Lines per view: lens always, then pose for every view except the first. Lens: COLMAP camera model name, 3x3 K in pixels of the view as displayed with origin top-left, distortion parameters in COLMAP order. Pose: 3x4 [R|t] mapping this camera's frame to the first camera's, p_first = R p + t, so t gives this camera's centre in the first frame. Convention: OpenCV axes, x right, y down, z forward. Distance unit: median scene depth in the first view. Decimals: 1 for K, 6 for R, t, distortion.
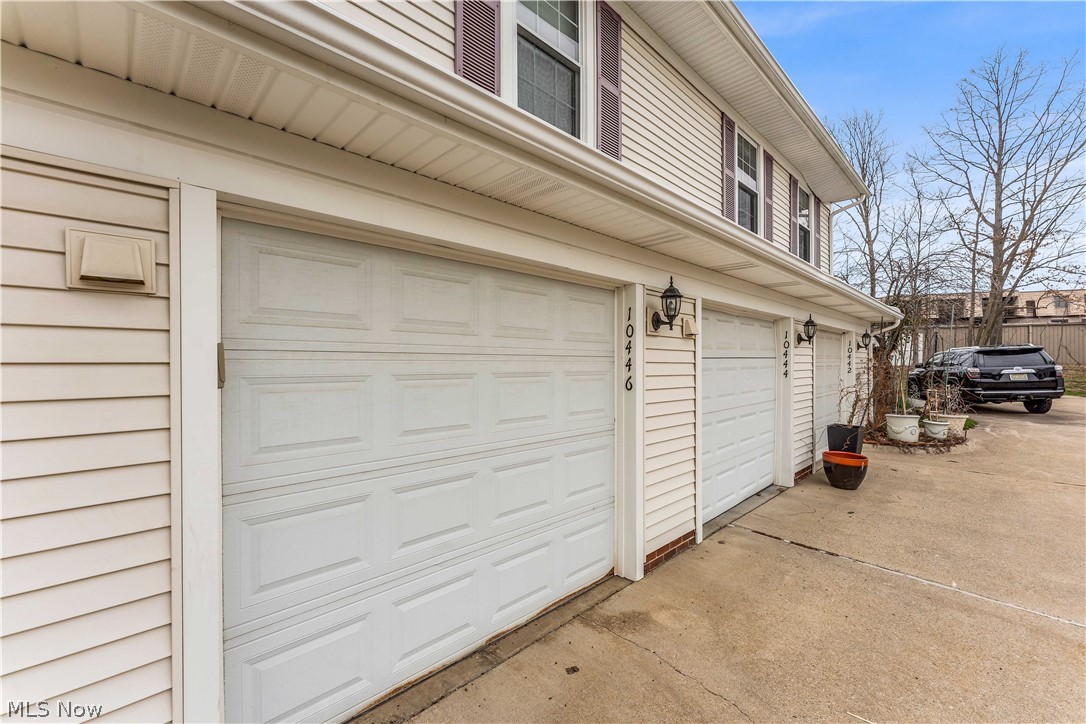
lens RADIAL K [[441.3, 0, 543.0], [0, 441.3, 362.0], [0, 0, 1]] dist [0.000056, 0.000019]
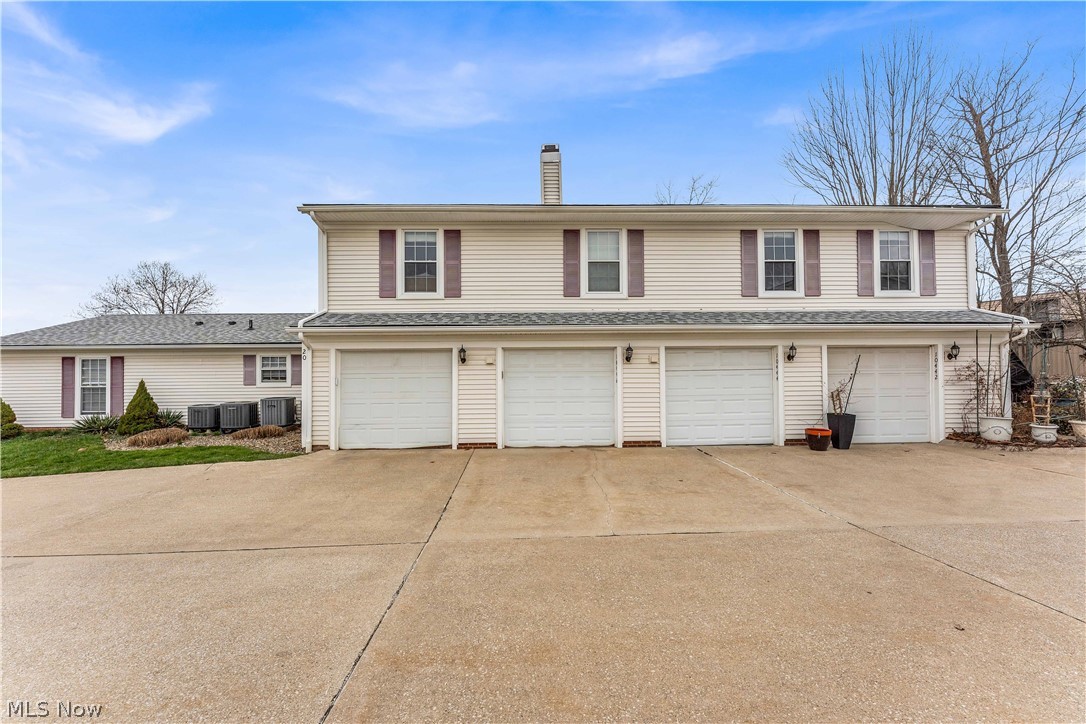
lens RADIAL K [[441.3, 0, 543.0], [0, 441.3, 362.0], [0, 0, 1]] dist [0.000056, 0.000019]
pose [[0.740873, -0.020617, -0.671329, 2.314278], [0.009335, 0.999748, -0.020402, -0.024912], [0.671581, 0.008849, 0.740879, -1.929411]]
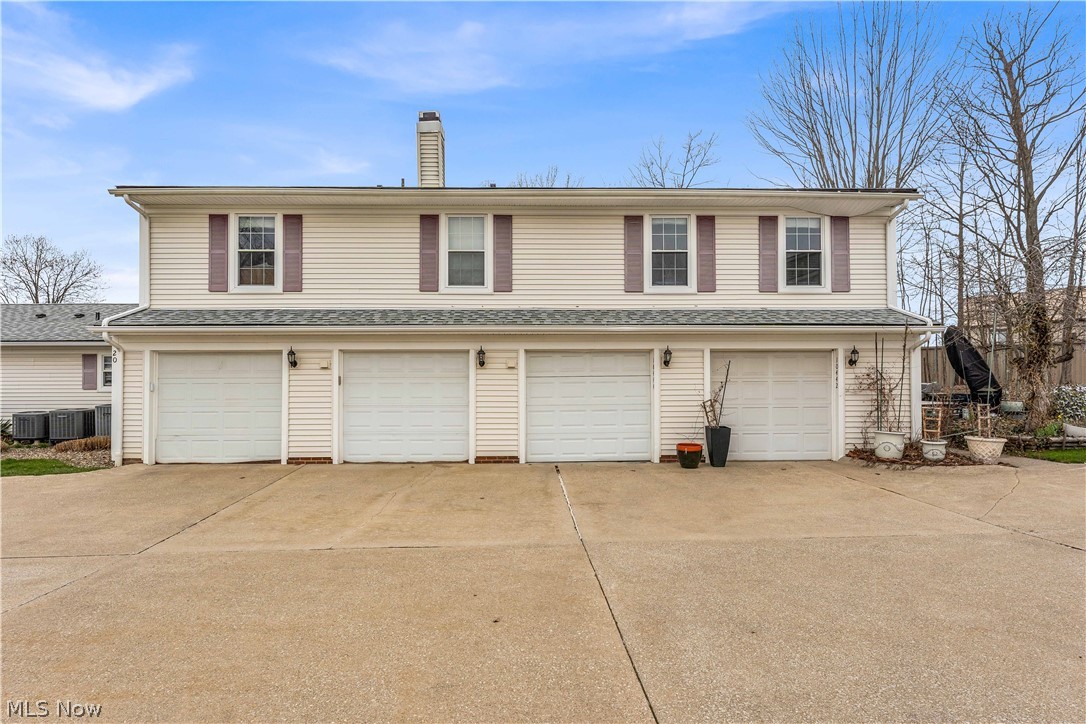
lens RADIAL K [[560.8, 0, 543.0], [0, 560.8, 362.0], [0, 0, 1]] dist [0.000084, -0.000382]
pose [[0.736881, -0.013232, -0.675893, 3.507408], [0.003777, 0.999873, -0.015458, -0.063386], [0.676012, 0.008838, 0.736838, -1.457999]]
